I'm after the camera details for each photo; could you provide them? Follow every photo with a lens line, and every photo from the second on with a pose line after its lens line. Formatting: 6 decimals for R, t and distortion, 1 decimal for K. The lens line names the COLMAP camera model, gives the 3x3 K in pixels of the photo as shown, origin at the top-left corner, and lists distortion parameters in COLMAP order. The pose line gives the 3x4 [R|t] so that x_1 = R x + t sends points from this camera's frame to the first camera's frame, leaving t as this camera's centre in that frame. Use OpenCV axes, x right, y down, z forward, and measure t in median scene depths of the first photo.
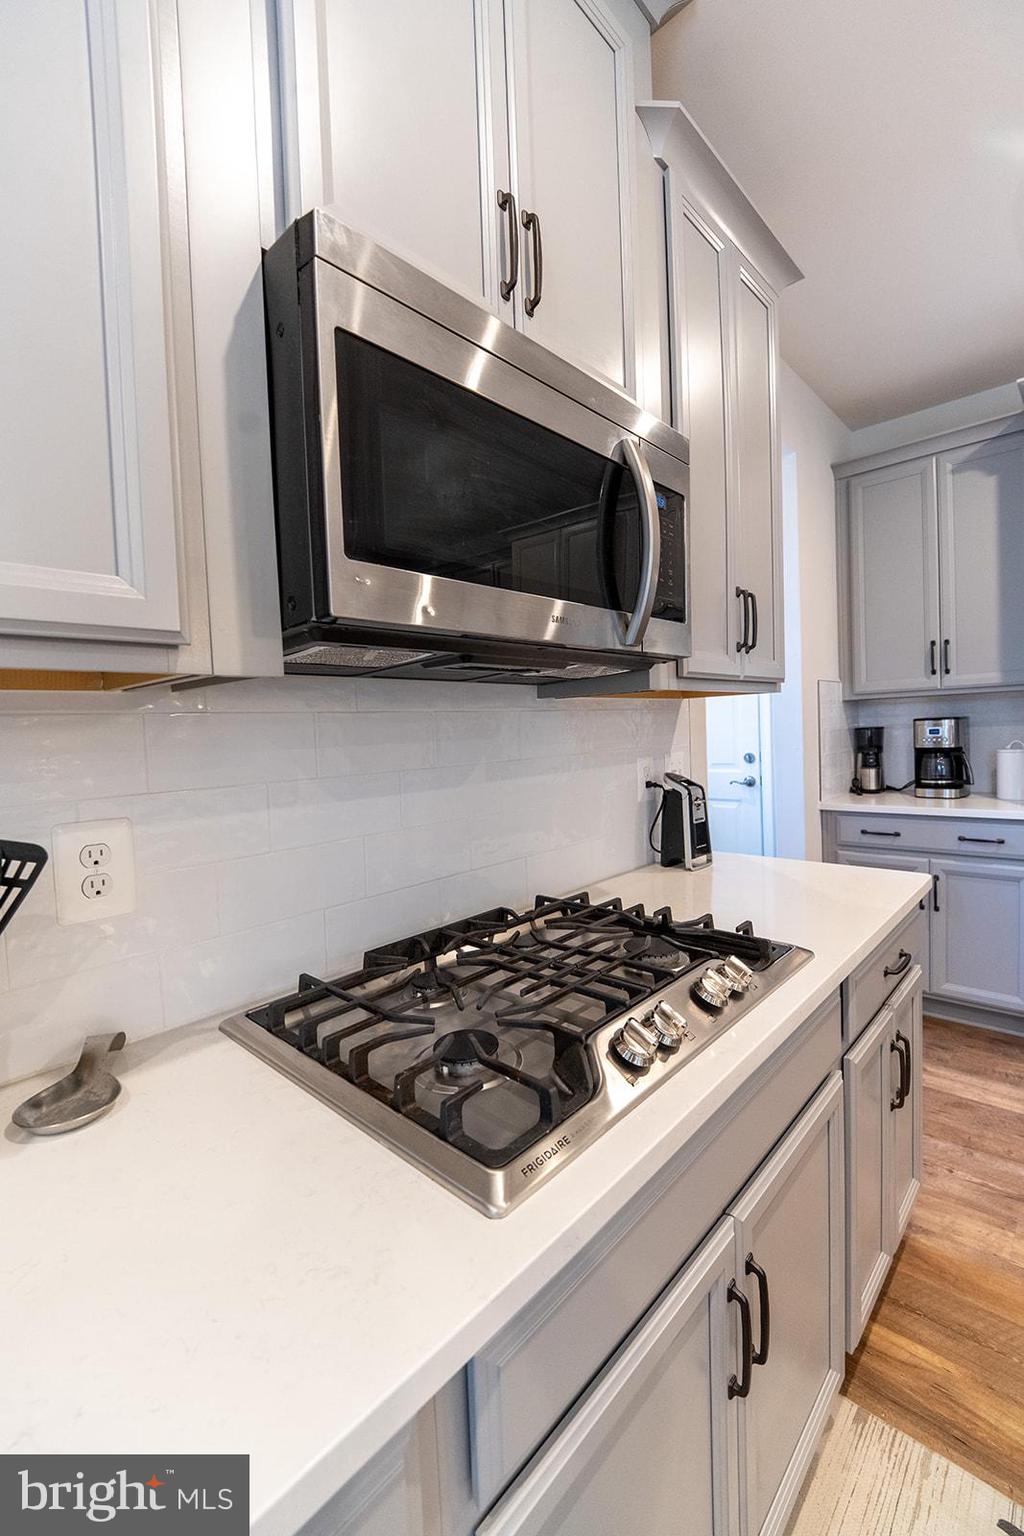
lens RADIAL K [[637.6, 0, 517.1], [0, 637.6, 750.1], [0, 0, 1]] dist [0.001216, 0.000153]
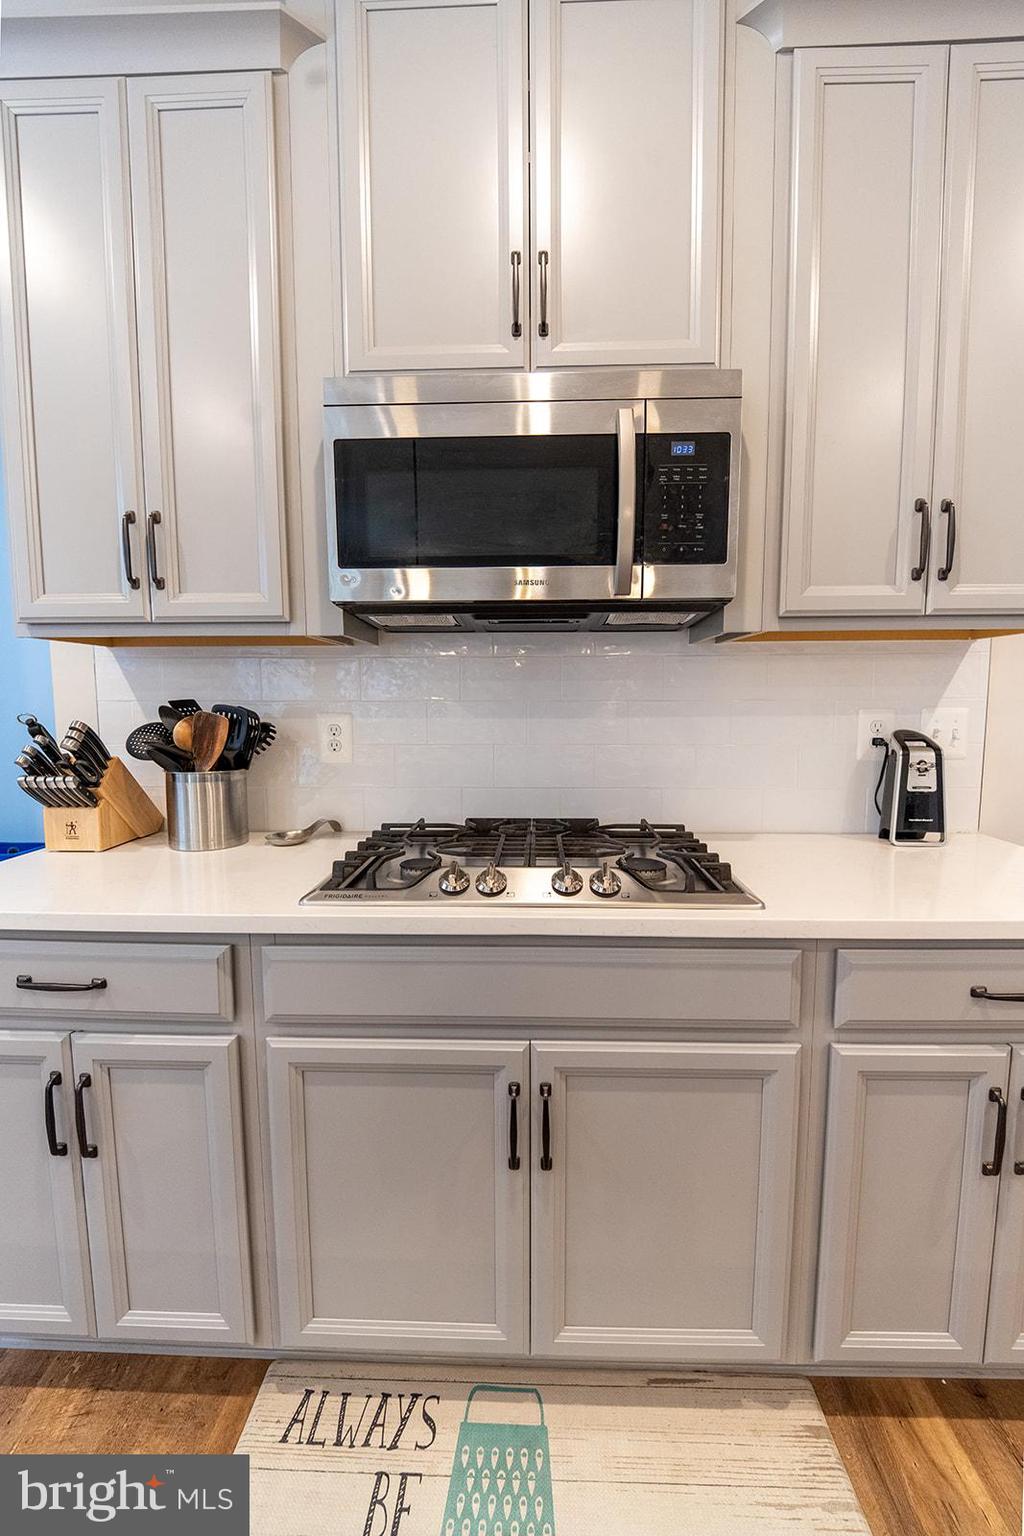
lens RADIAL K [[637.6, 0, 517.1], [0, 637.6, 750.1], [0, 0, 1]] dist [0.001216, 0.000153]
pose [[0.655499, 0.101295, -0.748371, 1.002653], [-0.047582, 0.994534, 0.092937, 0.014262], [0.753695, -0.025312, 0.656737, 0.120608]]
